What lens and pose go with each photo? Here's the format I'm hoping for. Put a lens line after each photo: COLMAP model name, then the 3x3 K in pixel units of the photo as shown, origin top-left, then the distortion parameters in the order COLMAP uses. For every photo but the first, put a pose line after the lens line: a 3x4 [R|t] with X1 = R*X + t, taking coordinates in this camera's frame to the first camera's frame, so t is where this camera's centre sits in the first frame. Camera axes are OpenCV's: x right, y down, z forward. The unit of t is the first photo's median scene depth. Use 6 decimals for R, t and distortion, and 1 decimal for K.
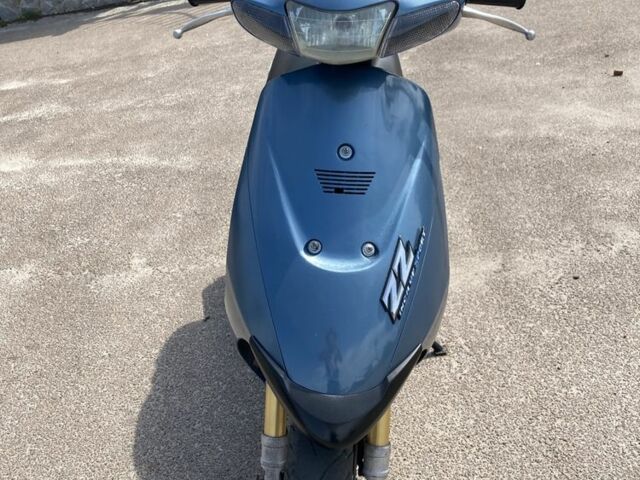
lens RADIAL K [[710.3, 0, 322.5], [0, 710.3, 241.0], [0, 0, 1]] dist [0.012690, 0.000000]
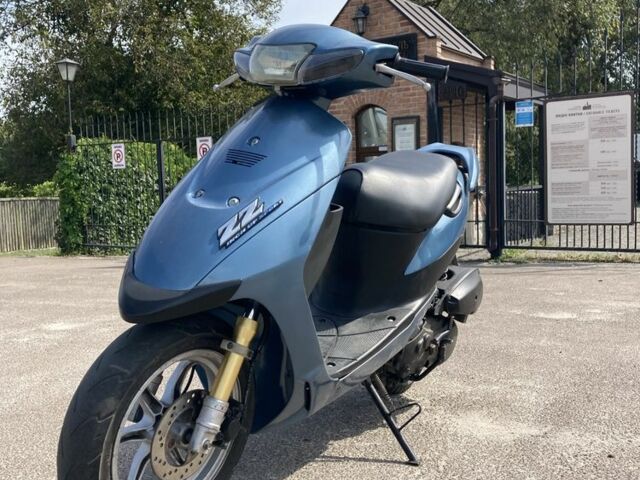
lens RADIAL K [[710.3, 0, 319.9], [0, 710.3, 239.3], [0, 0, 1]] dist [0.012690, 0.000000]
pose [[0.854498, 0.143880, -0.499131, 0.560881], [-0.346655, 0.873559, -0.341650, 0.301148], [0.386864, 0.464966, 0.796331, 0.052954]]
